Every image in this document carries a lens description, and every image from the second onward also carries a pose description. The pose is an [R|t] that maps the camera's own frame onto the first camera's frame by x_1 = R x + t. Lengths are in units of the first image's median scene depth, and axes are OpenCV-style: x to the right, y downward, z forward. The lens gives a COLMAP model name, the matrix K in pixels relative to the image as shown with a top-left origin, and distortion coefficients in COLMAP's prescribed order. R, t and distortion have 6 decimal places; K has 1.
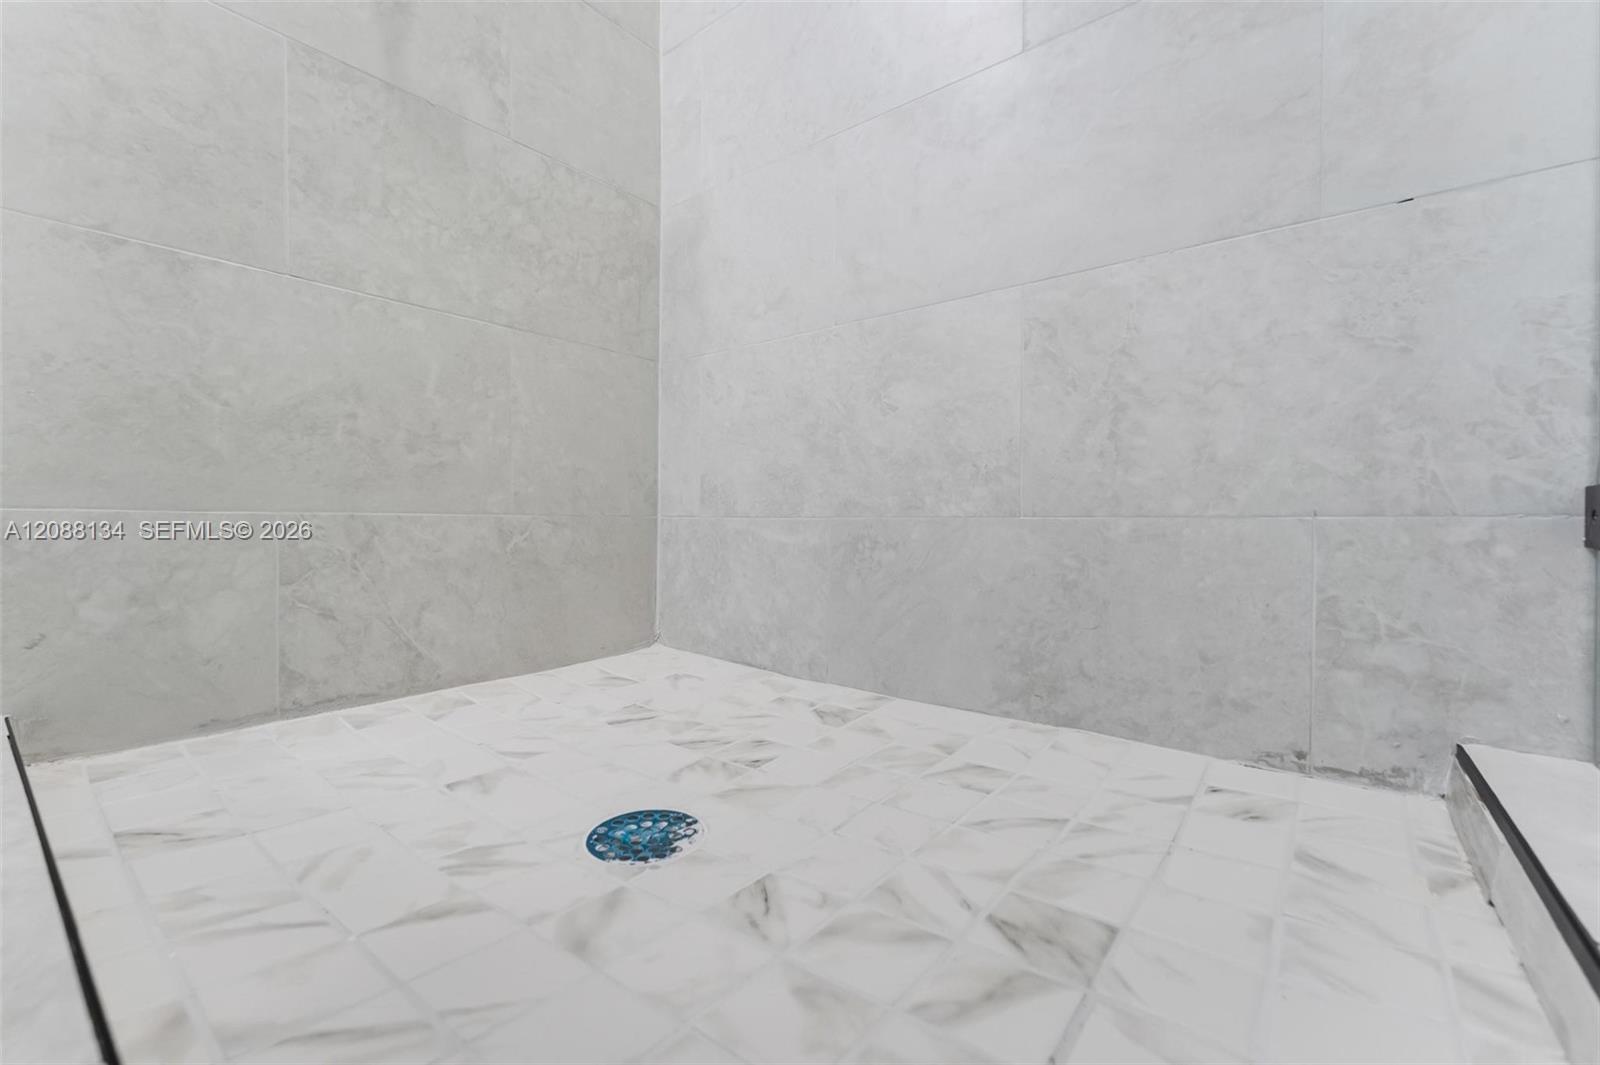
lens RADIAL K [[647.3, 0, 797.7], [0, 647.3, 535.1], [0, 0, 1]] dist [-0.006165, 0.000253]
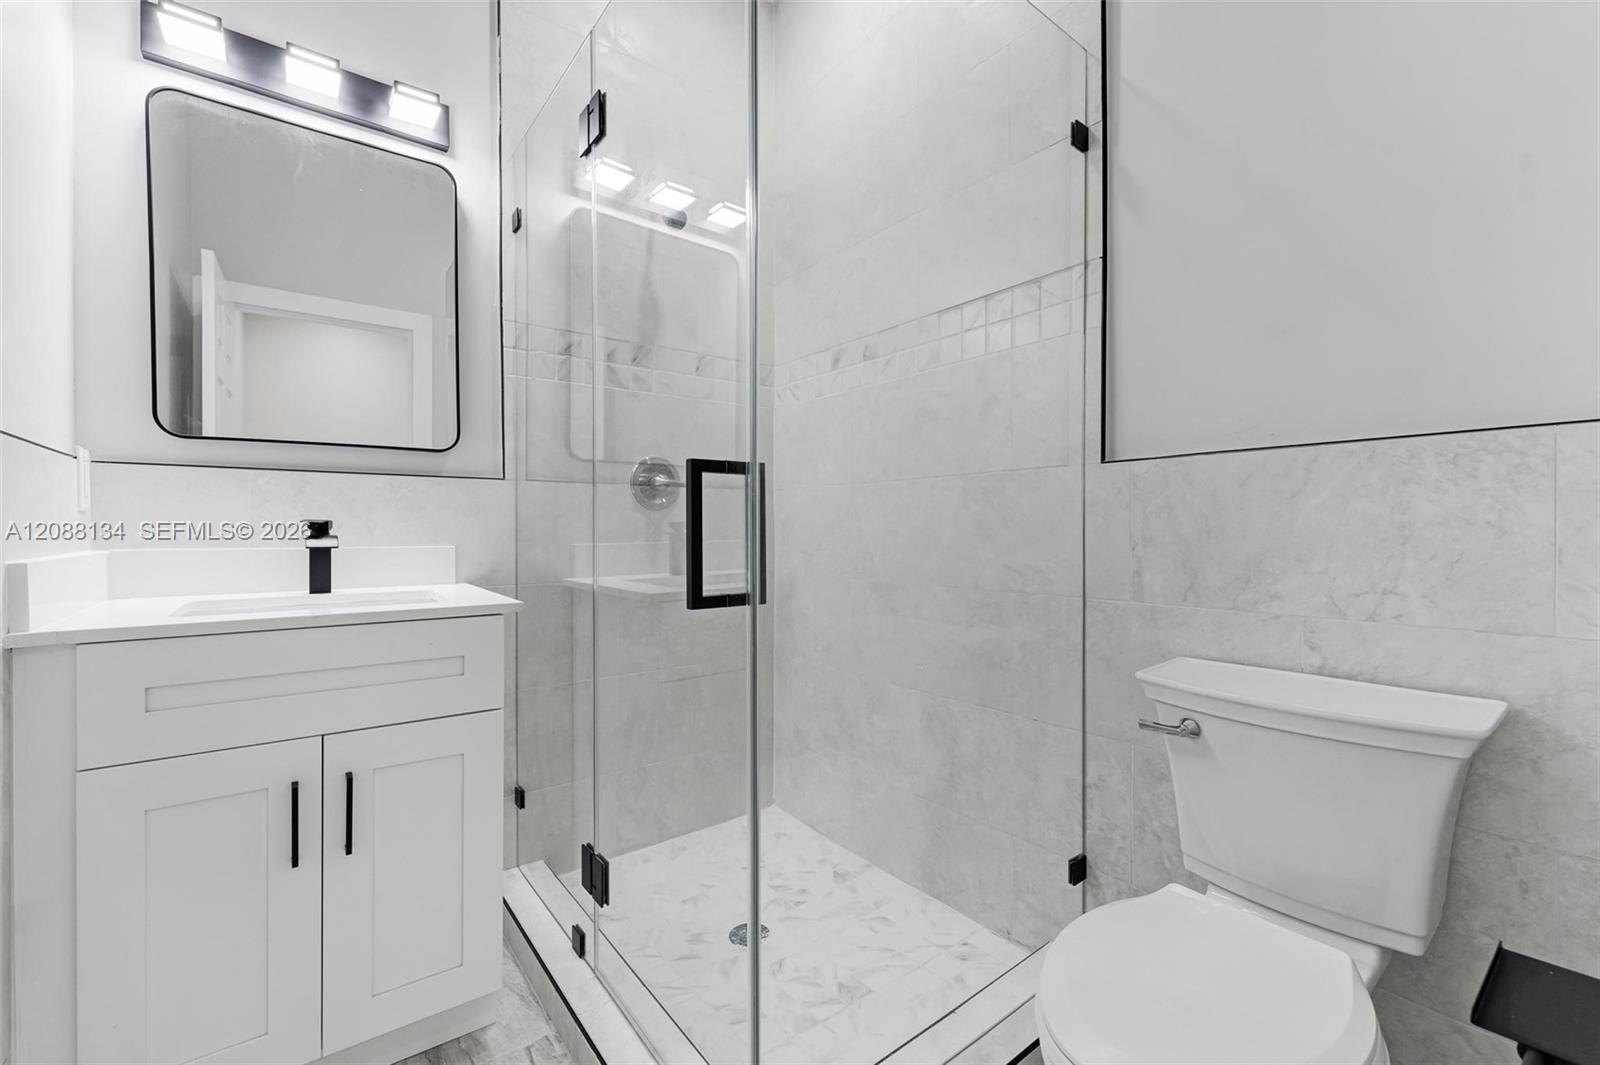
lens RADIAL K [[647.3, 0, 809.6], [0, 647.3, 535.9], [0, 0, 1]] dist [-0.006165, 0.000253]
pose [[0.972842, -0.010589, -0.231229, 0.597849], [0.005972, 0.999769, -0.020656, -1.053653], [0.231395, 0.018714, 0.972680, -1.489625]]
